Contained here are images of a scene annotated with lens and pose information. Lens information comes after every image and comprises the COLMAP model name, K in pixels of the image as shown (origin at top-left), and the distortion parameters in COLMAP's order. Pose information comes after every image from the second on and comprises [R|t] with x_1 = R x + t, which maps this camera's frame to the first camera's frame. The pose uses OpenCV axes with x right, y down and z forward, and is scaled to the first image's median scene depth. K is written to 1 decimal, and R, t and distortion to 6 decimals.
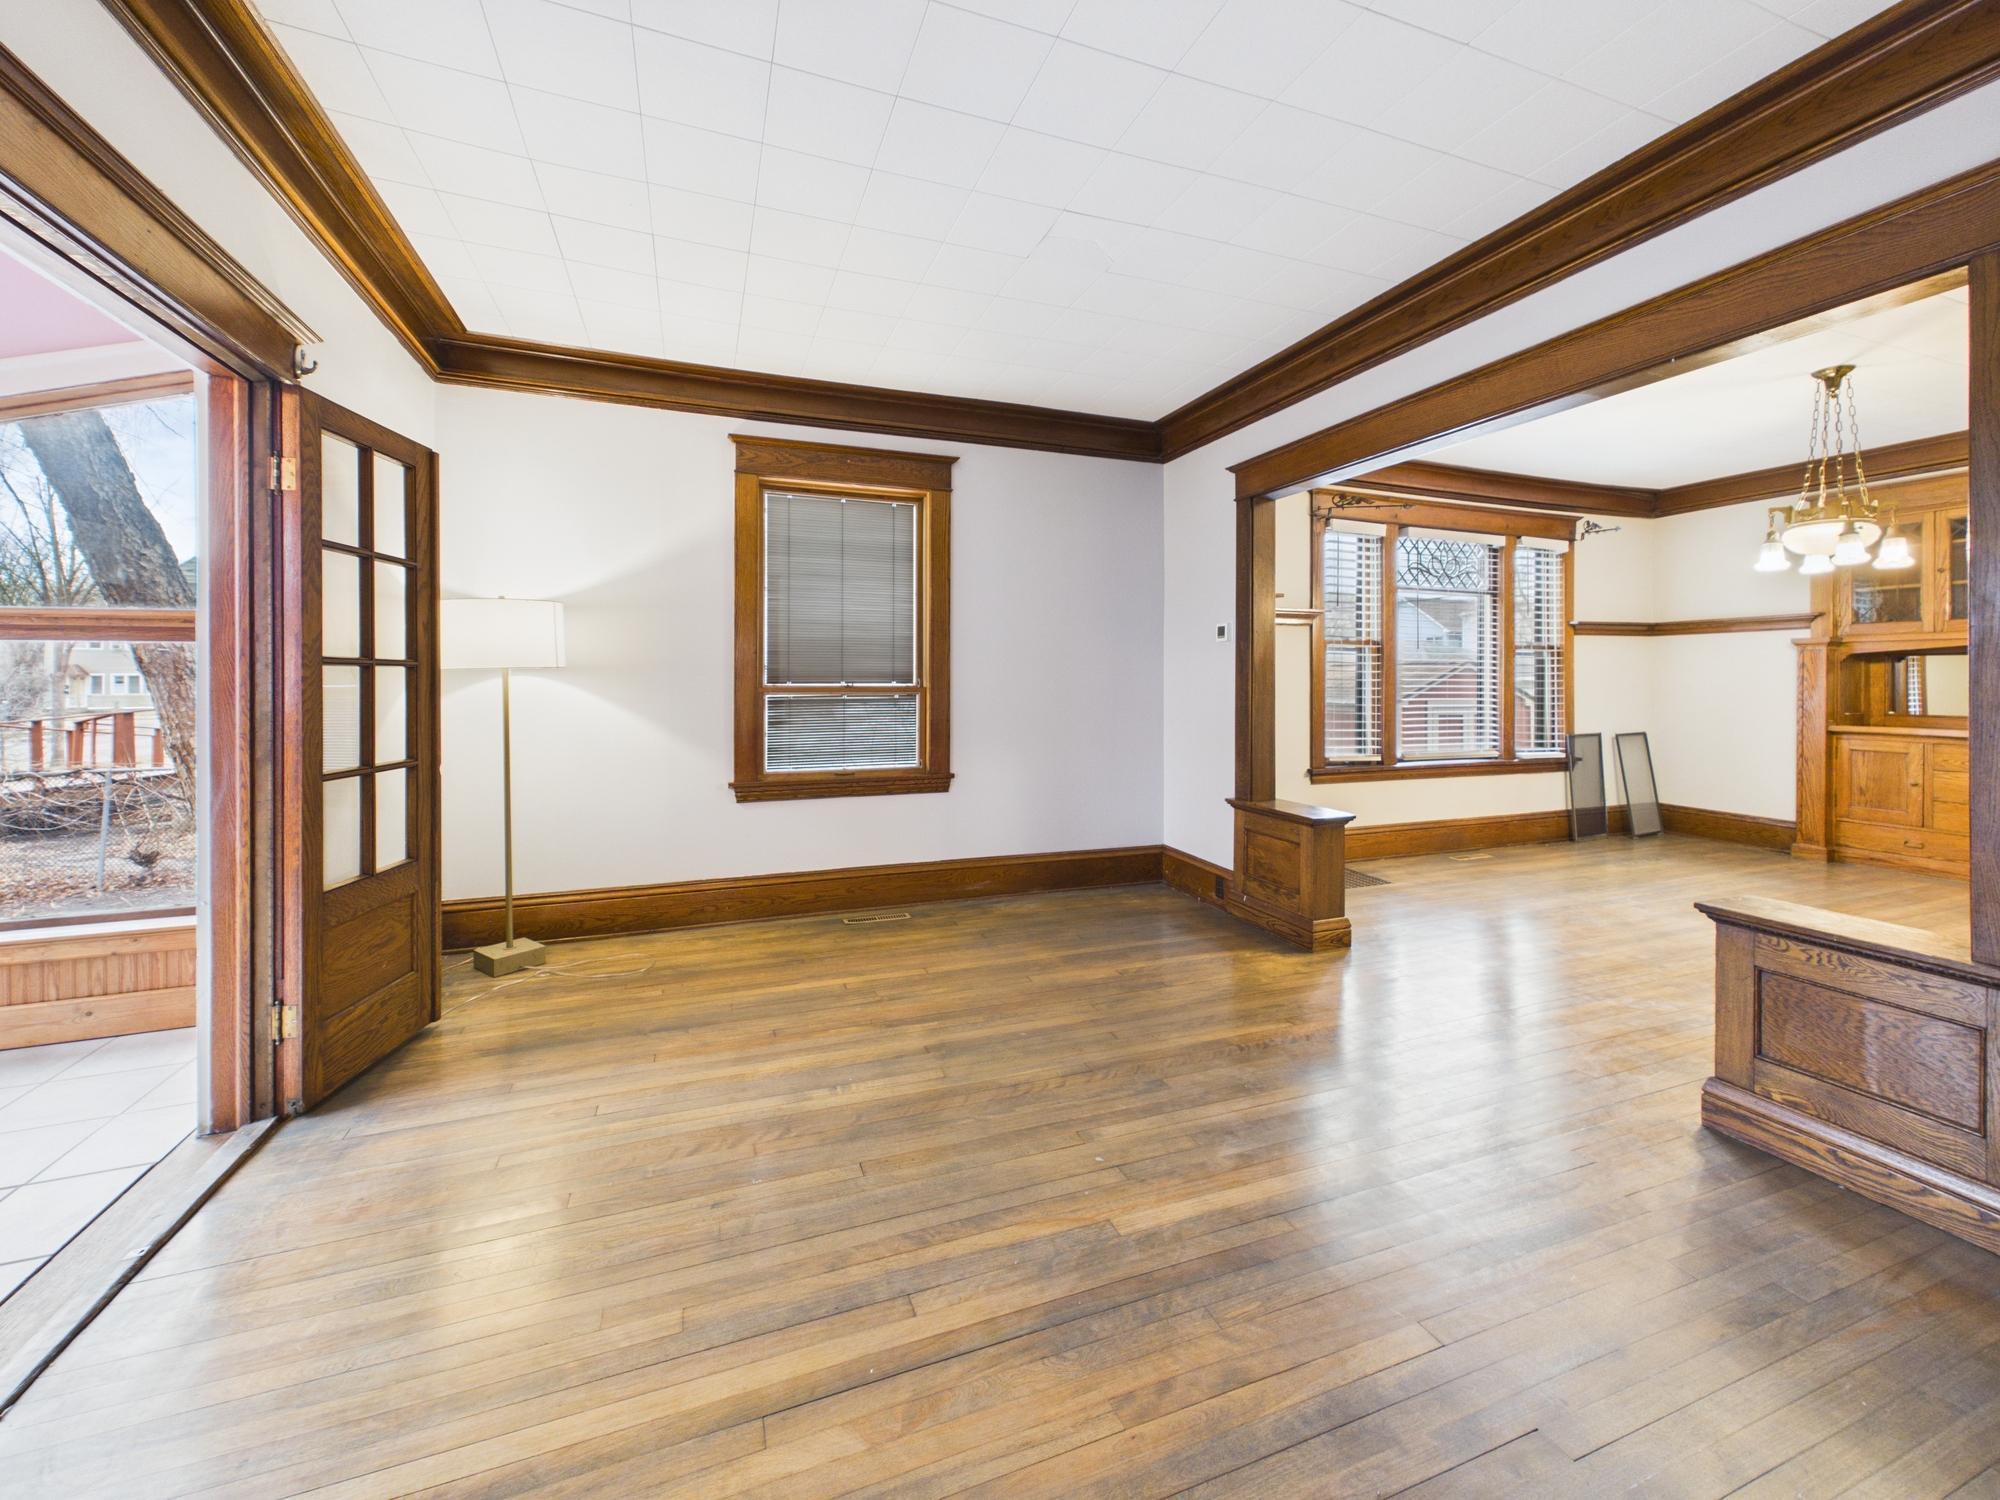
lens RADIAL K [[800.0, 0, 999.2], [0, 800.0, 678.9], [0, 0, 1]] dist [0.002147, 0.000199]
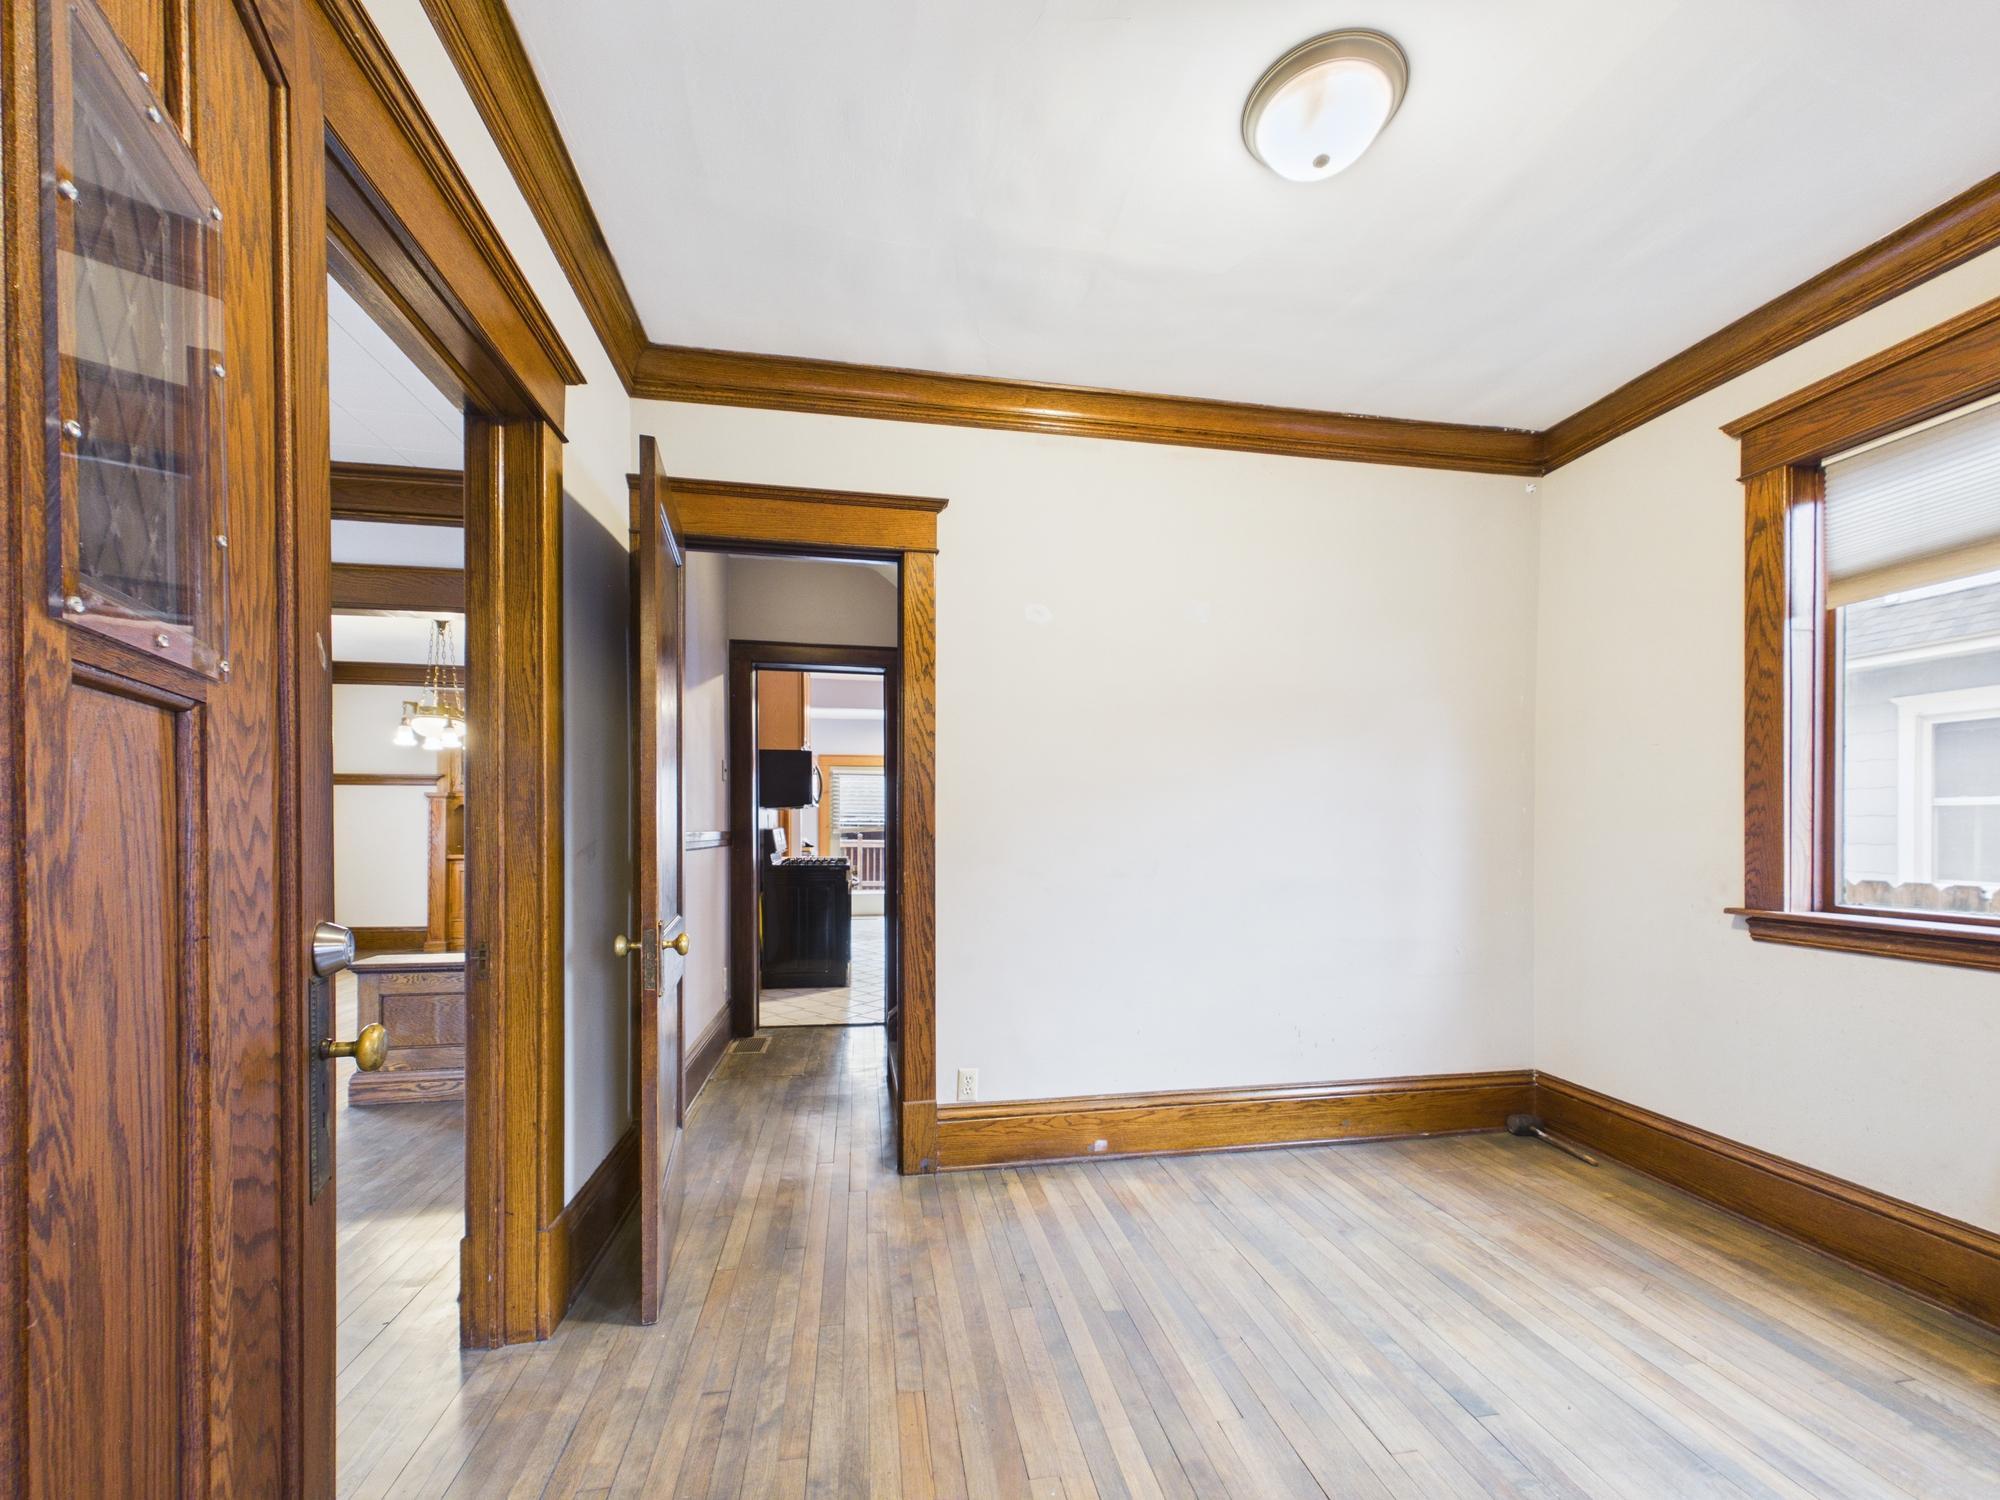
lens RADIAL K [[798.5, 0, 998.1], [0, 798.5, 830.3], [0, 0, 1]] dist [0.000503, -0.000080]
pose [[0.185676, -0.004246, 0.982602, -0.168340], [-0.004730, 0.999975, 0.005215, 0.002853], [-0.982600, -0.005616, 0.185652, -0.214631]]
